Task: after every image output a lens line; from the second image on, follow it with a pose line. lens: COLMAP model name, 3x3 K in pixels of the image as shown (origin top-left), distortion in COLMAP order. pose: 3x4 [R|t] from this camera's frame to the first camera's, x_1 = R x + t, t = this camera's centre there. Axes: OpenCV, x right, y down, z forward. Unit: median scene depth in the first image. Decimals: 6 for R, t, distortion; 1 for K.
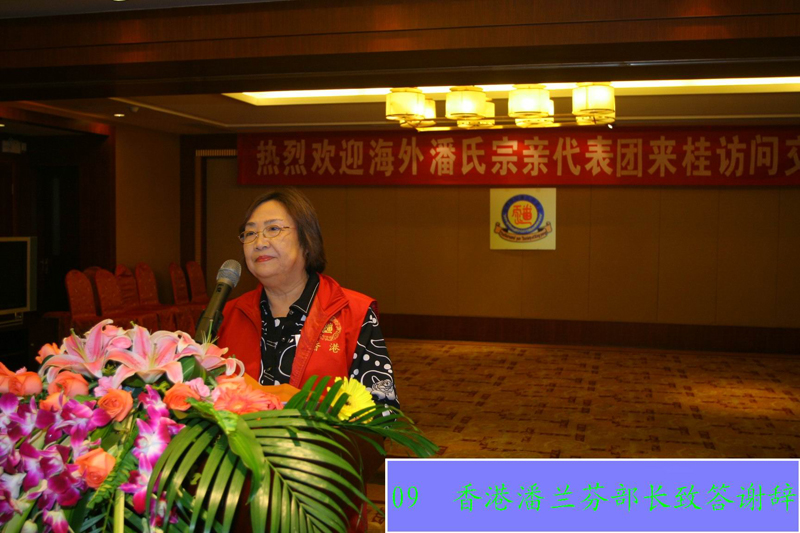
lens RADIAL K [[890.5, 0, 402.6], [0, 890.5, 266.9], [0, 0, 1]] dist [-0.043605, 0.000000]
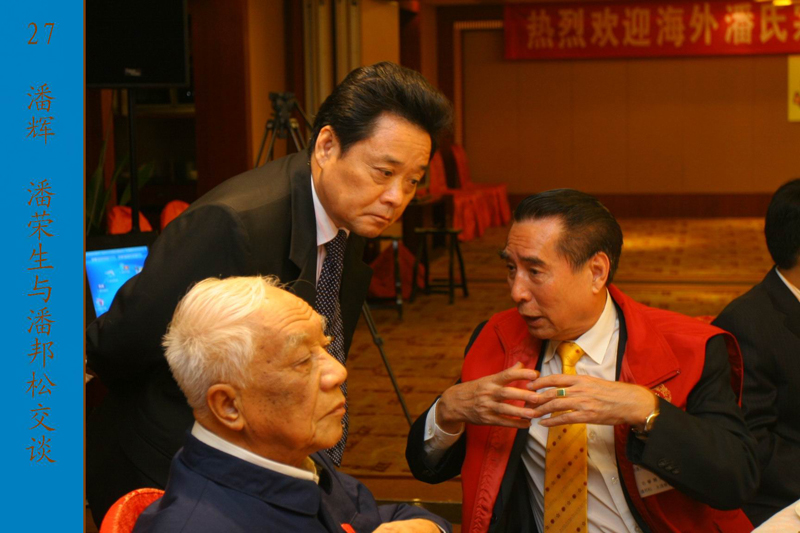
lens RADIAL K [[1467.8, 0, 396.1], [0, 1467.8, 266.4], [0, 0, 1]] dist [0.075704, 0.000000]
pose [[0.997688, -0.033869, 0.058915, -0.434861], [0.030307, 0.997717, 0.060345, 0.028493], [-0.060824, -0.058420, 0.996437, -0.576330]]
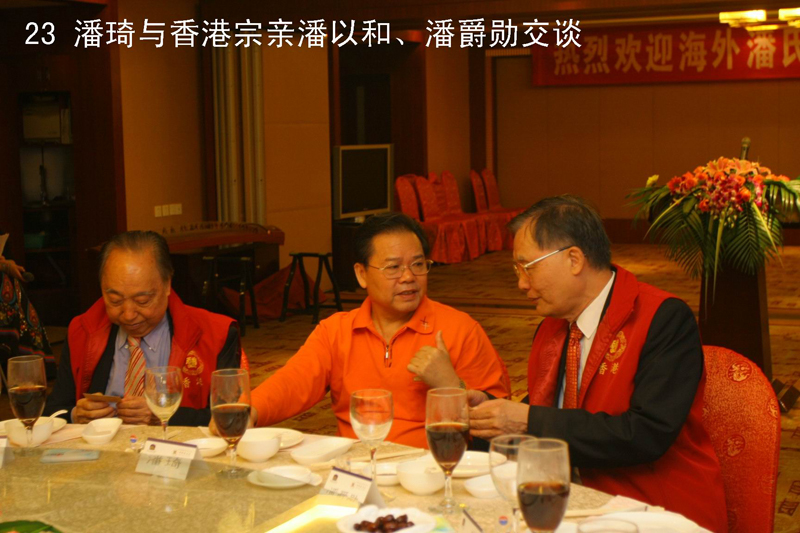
lens RADIAL K [[1467.8, 0, 398.8], [0, 1467.8, 264.8], [0, 0, 1]] dist [0.075704, 0.000000]
pose [[0.988740, -0.015520, -0.148840, -0.107472], [0.022072, 0.998854, 0.042473, 0.029618], [0.148010, -0.045280, 0.987949, -0.616991]]
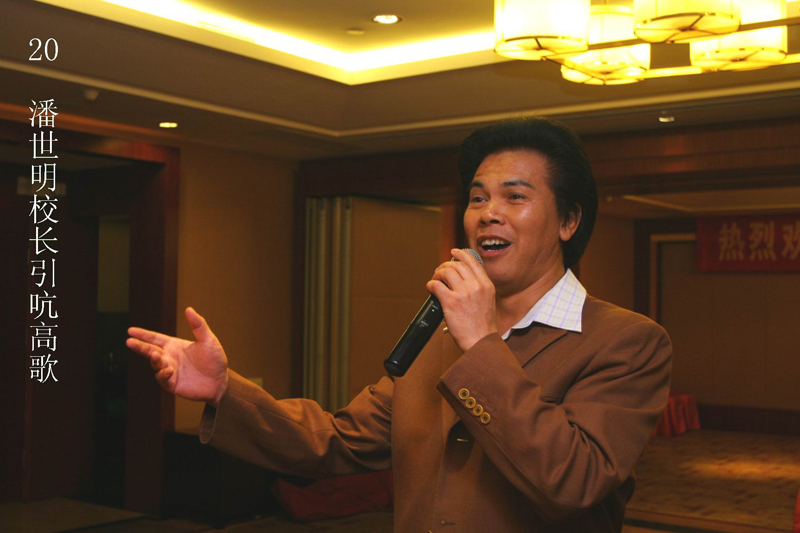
lens RADIAL K [[1115.2, 0, 402.2], [0, 1115.2, 275.8], [0, 0, 1]] dist [0.009832, 0.000000]
pose [[0.930498, -0.006090, -0.366246, -0.048907], [-0.024066, 0.996685, -0.077715, 0.012050], [0.365506, 0.081128, 0.927267, -0.219953]]
